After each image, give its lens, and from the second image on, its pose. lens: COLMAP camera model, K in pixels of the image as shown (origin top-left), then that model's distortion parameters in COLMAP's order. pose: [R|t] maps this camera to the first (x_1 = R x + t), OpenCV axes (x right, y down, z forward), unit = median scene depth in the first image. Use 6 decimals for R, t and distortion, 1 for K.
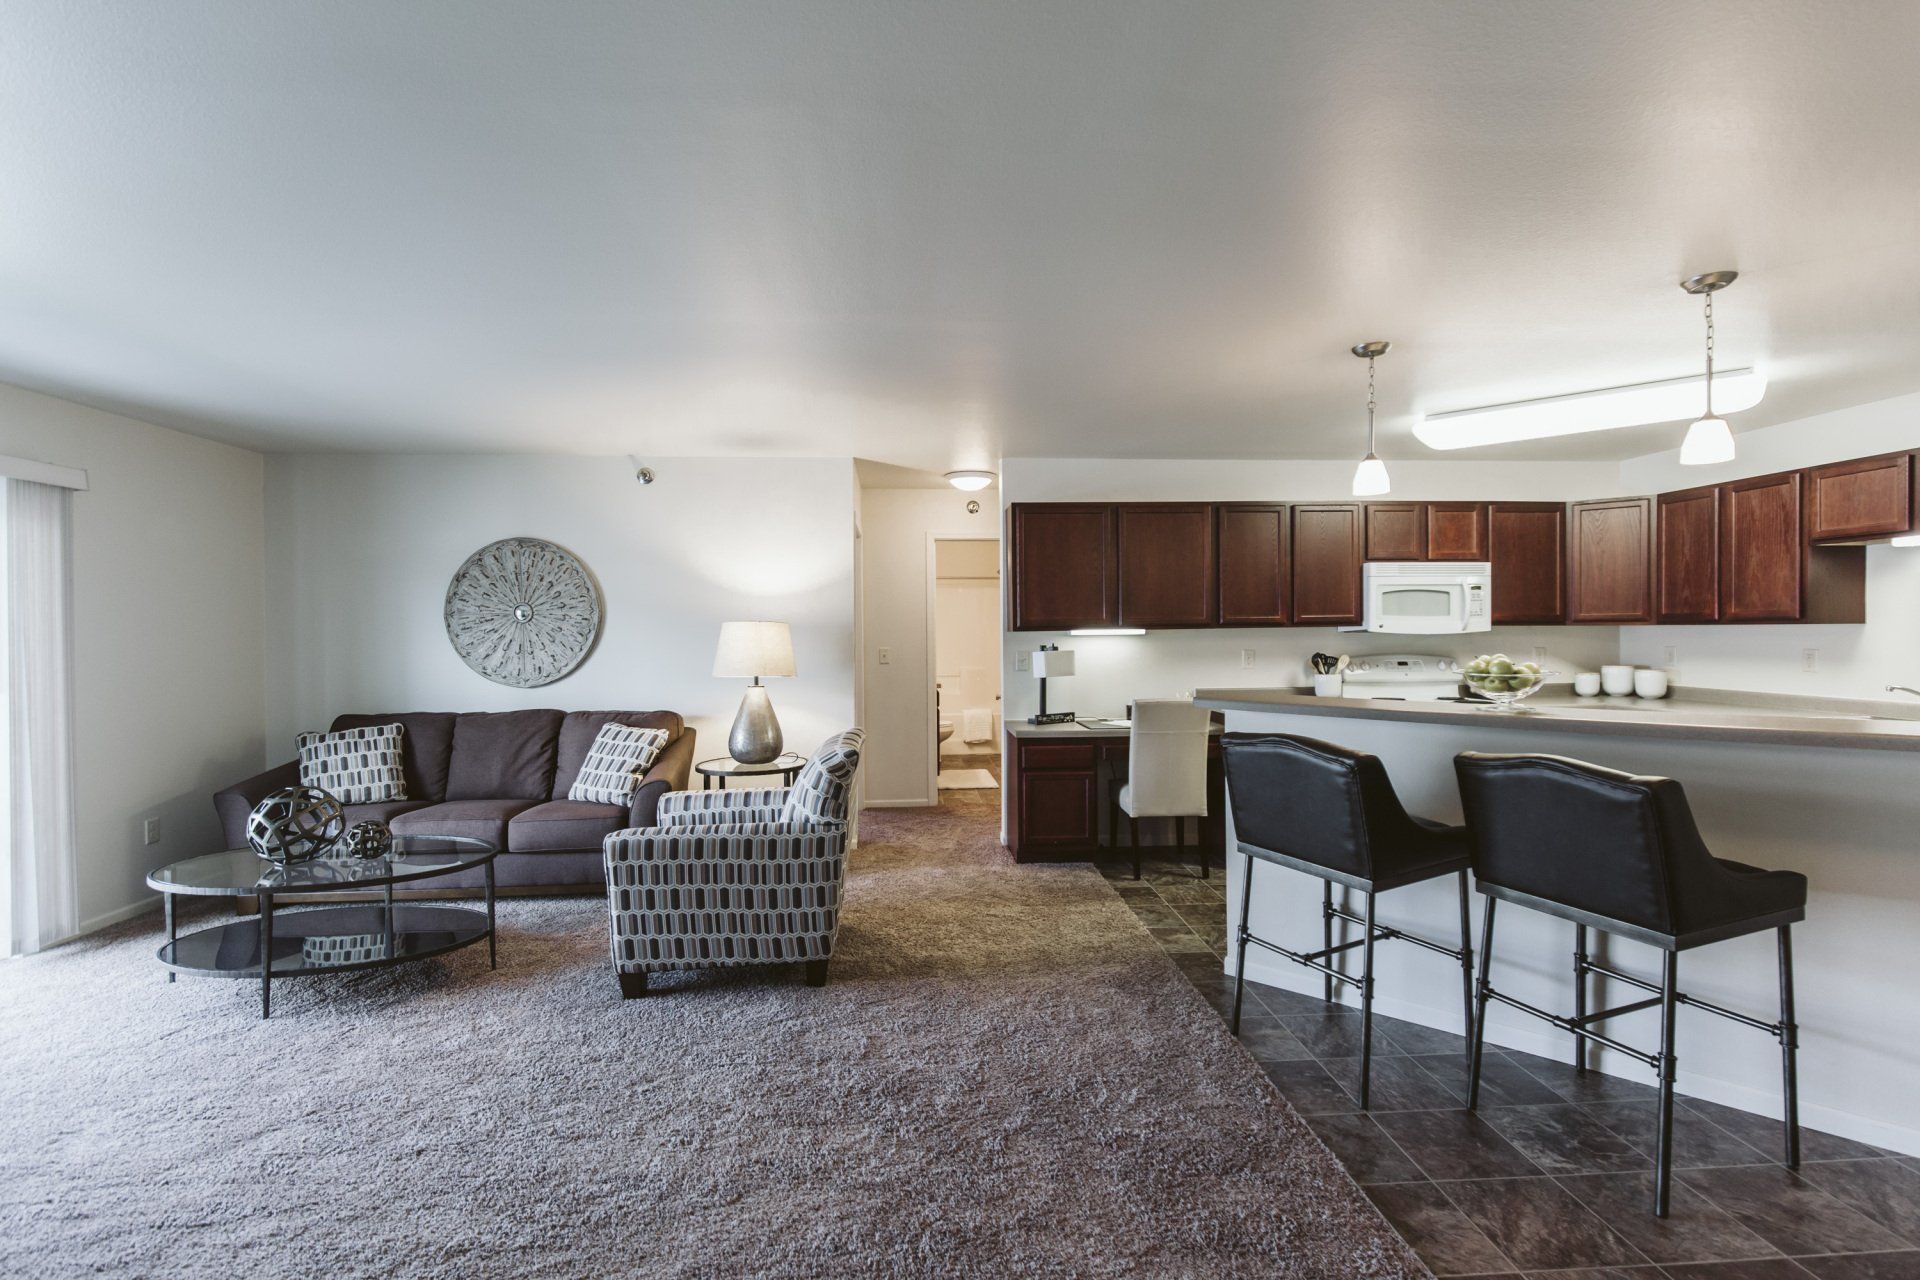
lens RADIAL K [[858.6, 0, 954.7], [0, 858.6, 637.0], [0, 0, 1]] dist [0.004583, -0.000725]
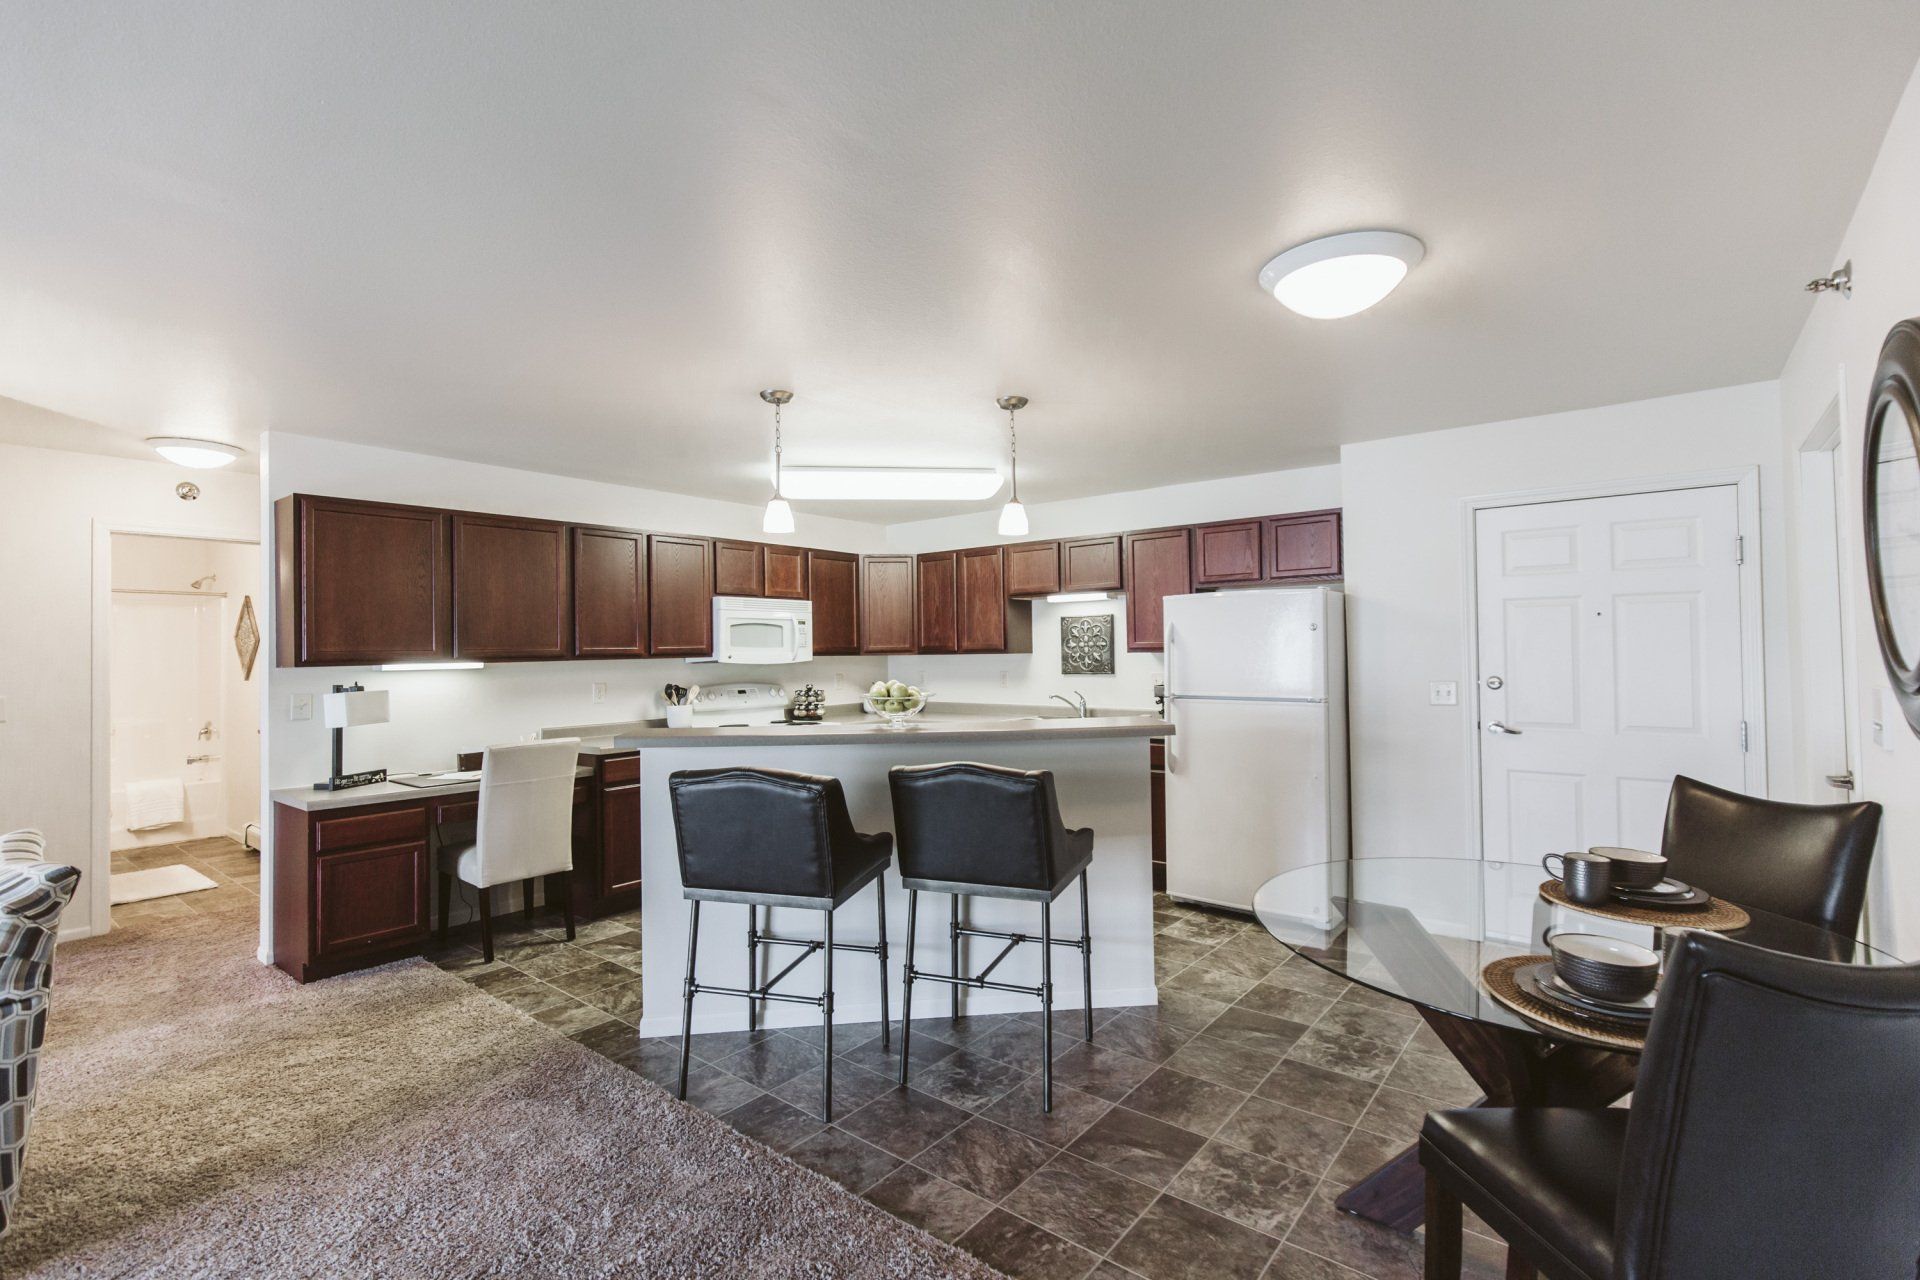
lens RADIAL K [[862.2, 0, 958.4], [0, 862.2, 637.9], [0, 0, 1]] dist [0.004944, -0.001119]
pose [[0.678678, 0.010257, 0.734364, -0.110473], [0.016241, 0.999448, -0.028969, -0.001230], [-0.734256, 0.031587, 0.678137, 0.094266]]
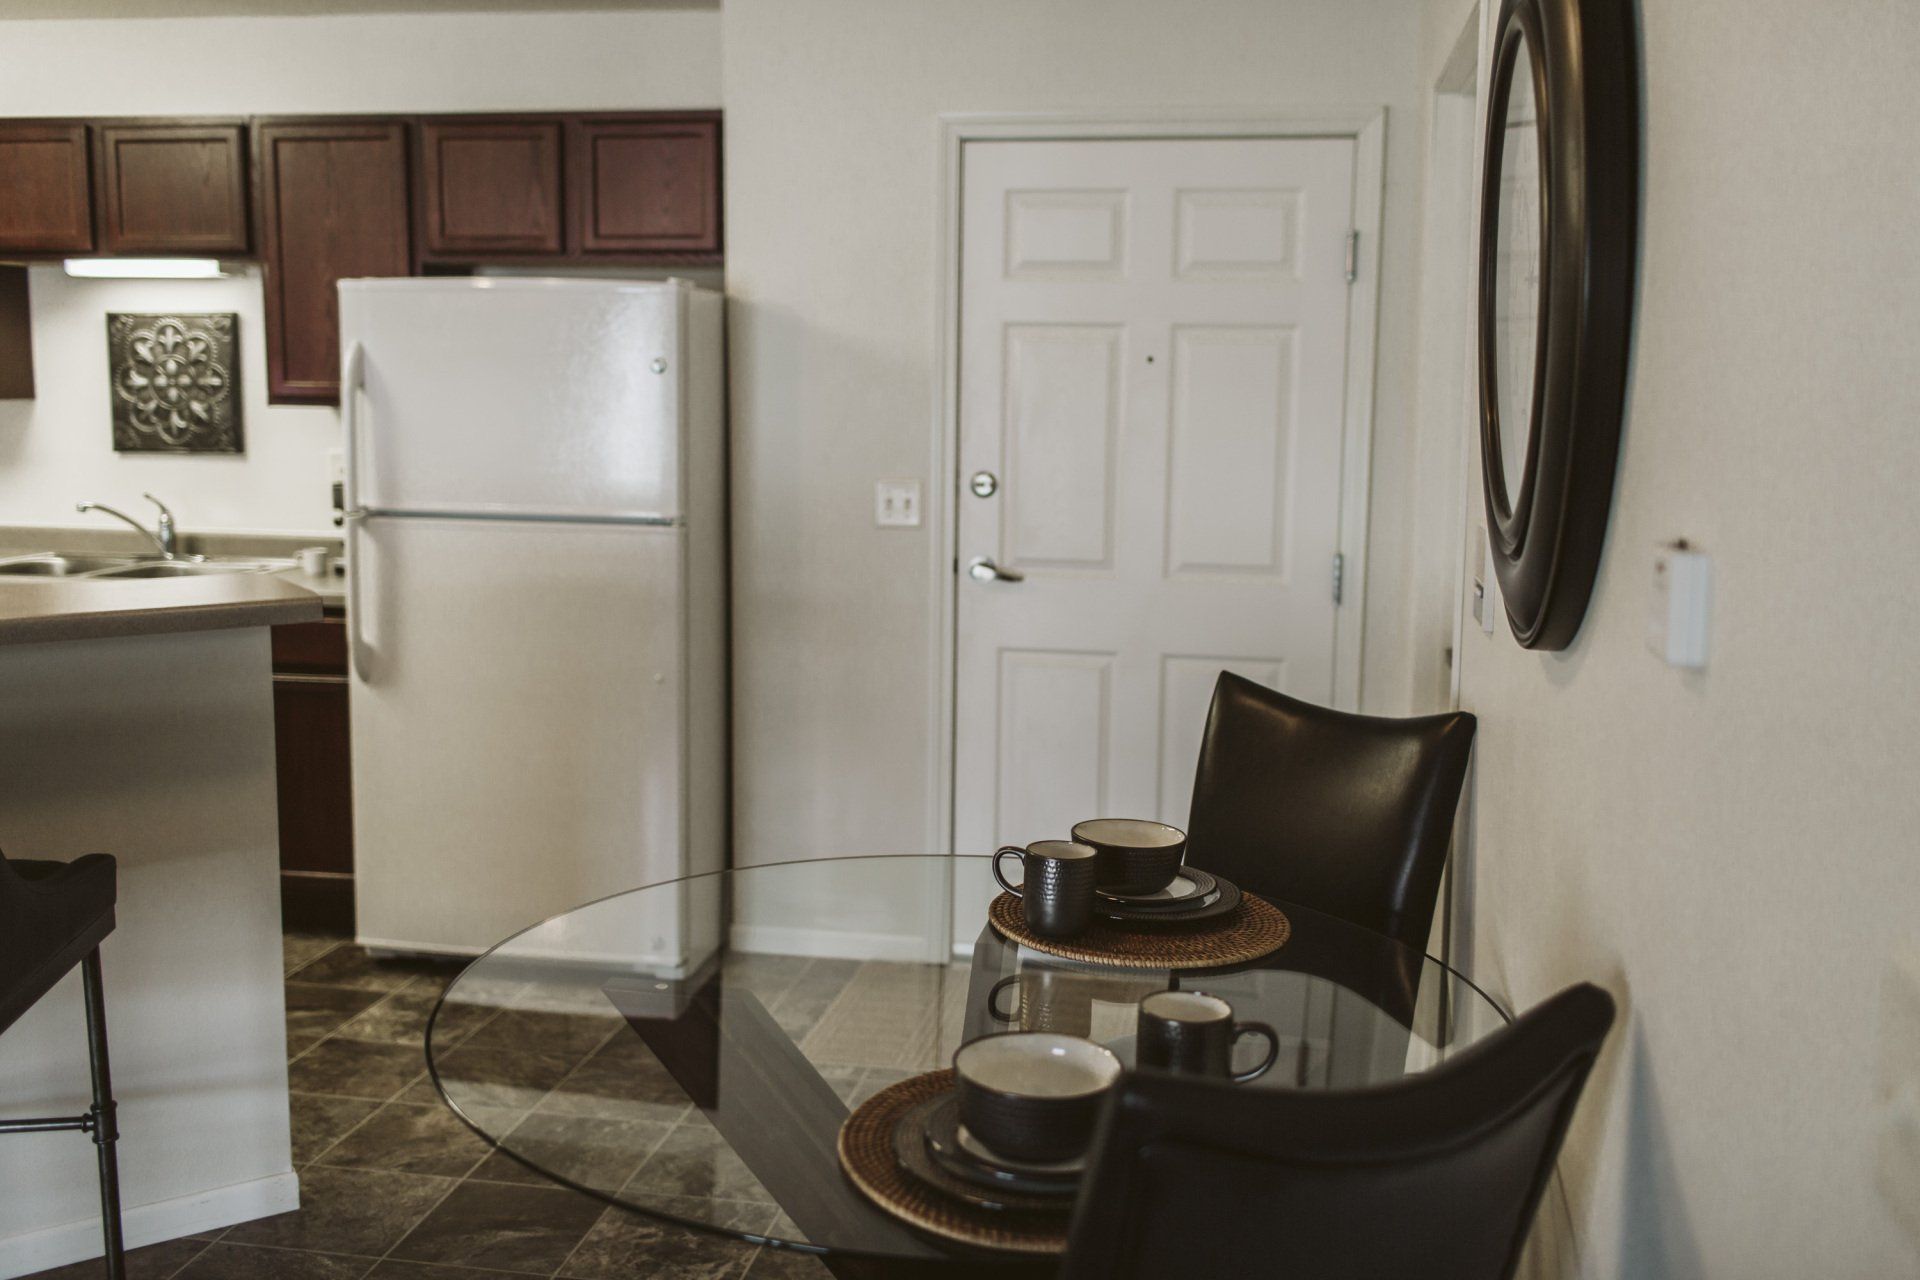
lens RADIAL K [[1814.4, 0, 960.0], [0, 1814.4, 640.0], [0, 0, 1]] dist [0.004426, -0.008601]
pose [[0.235193, -0.128208, 0.963456, -0.032079], [-0.003945, 0.991128, 0.132854, -0.020104], [-0.971941, -0.035047, 0.232600, 0.074370]]
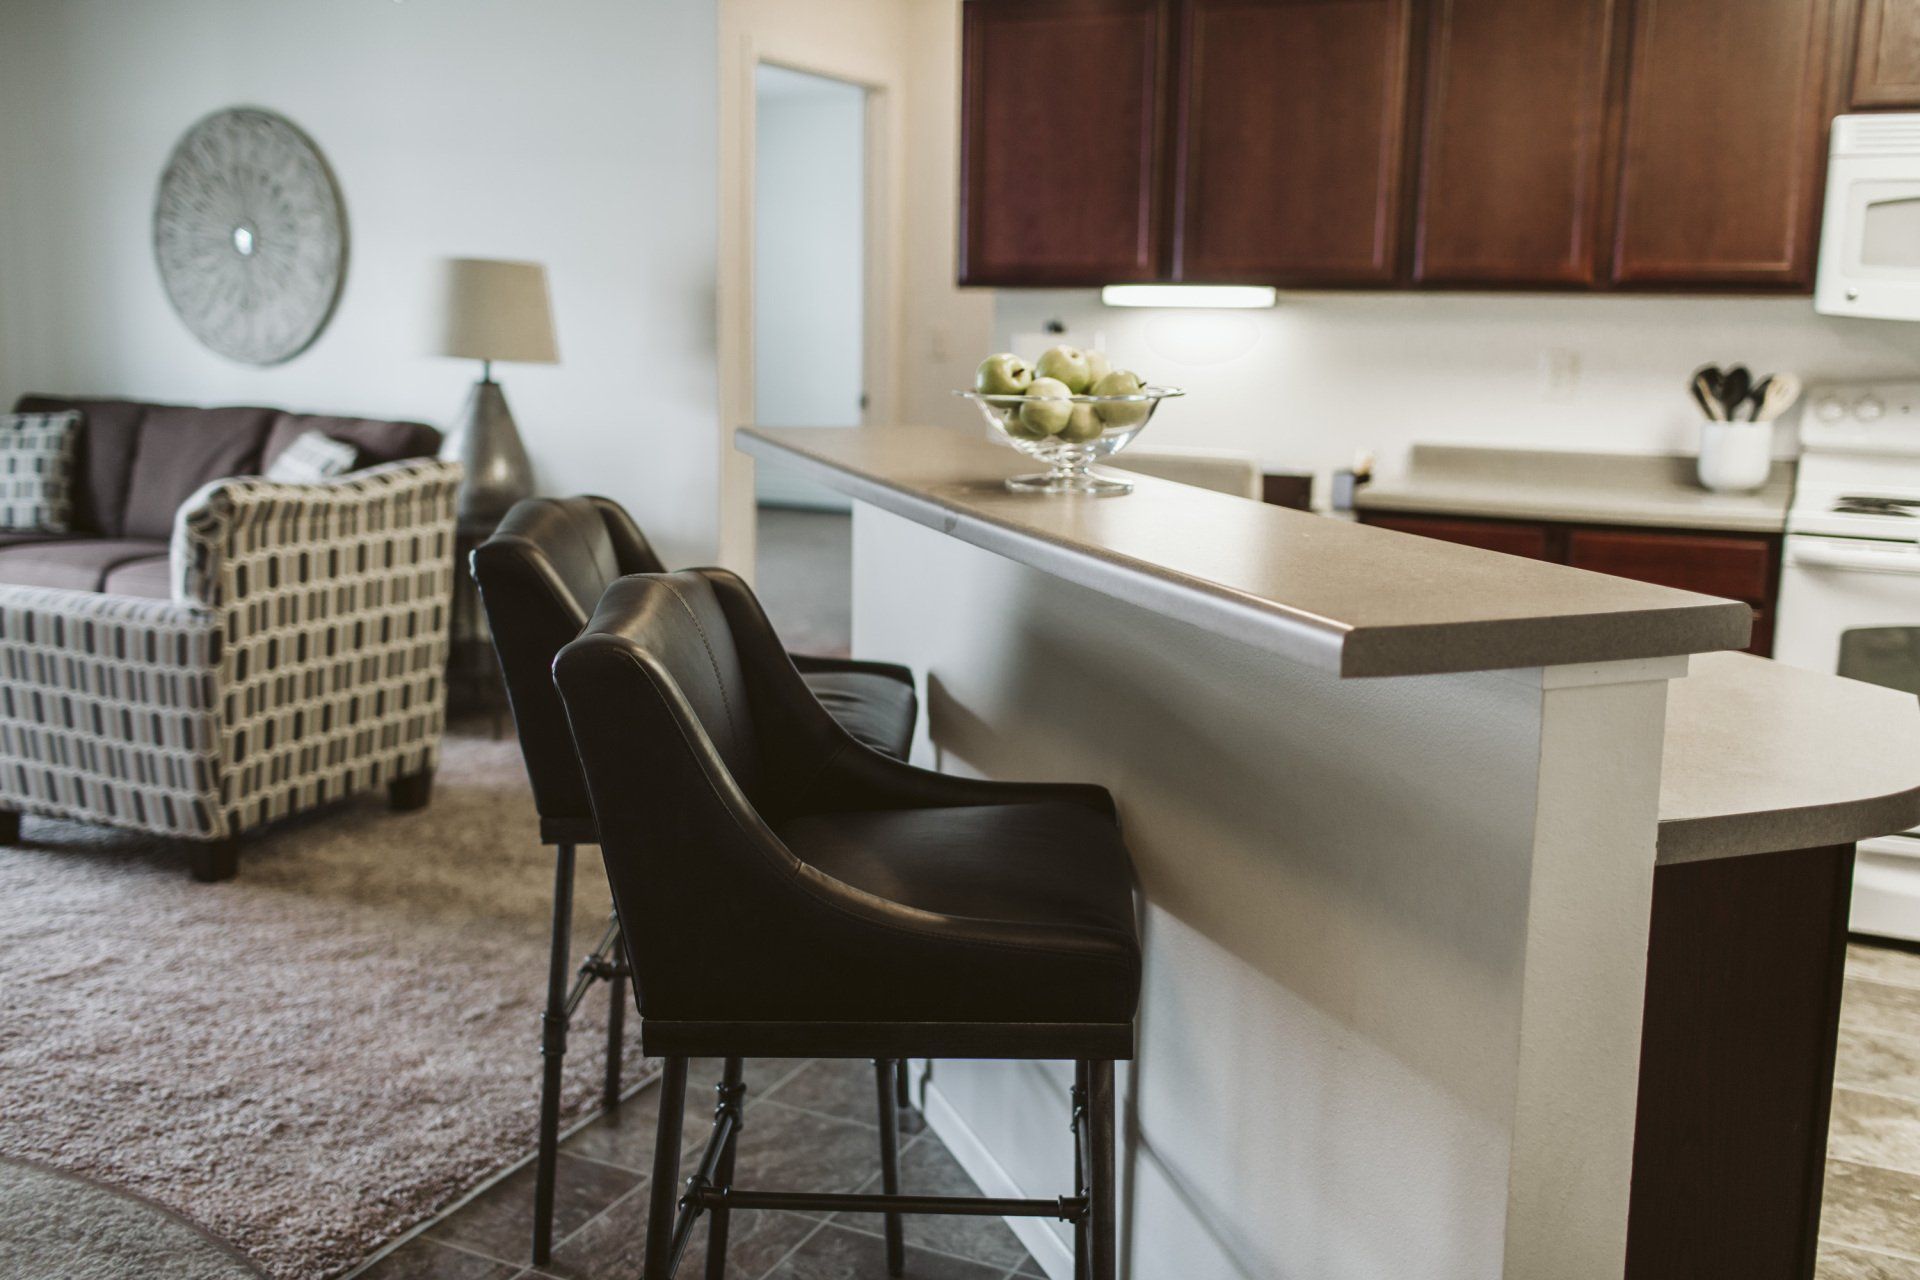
lens RADIAL K [[1850.3, 0, 961.1], [0, 1850.3, 578.9], [0, 0, 1]] dist [0.005829, -0.001439]
pose [[0.870739, 0.098130, -0.481856, 0.683692], [-0.028183, 0.988235, 0.150327, -0.002773], [0.490938, -0.117315, 0.863260, 0.144176]]
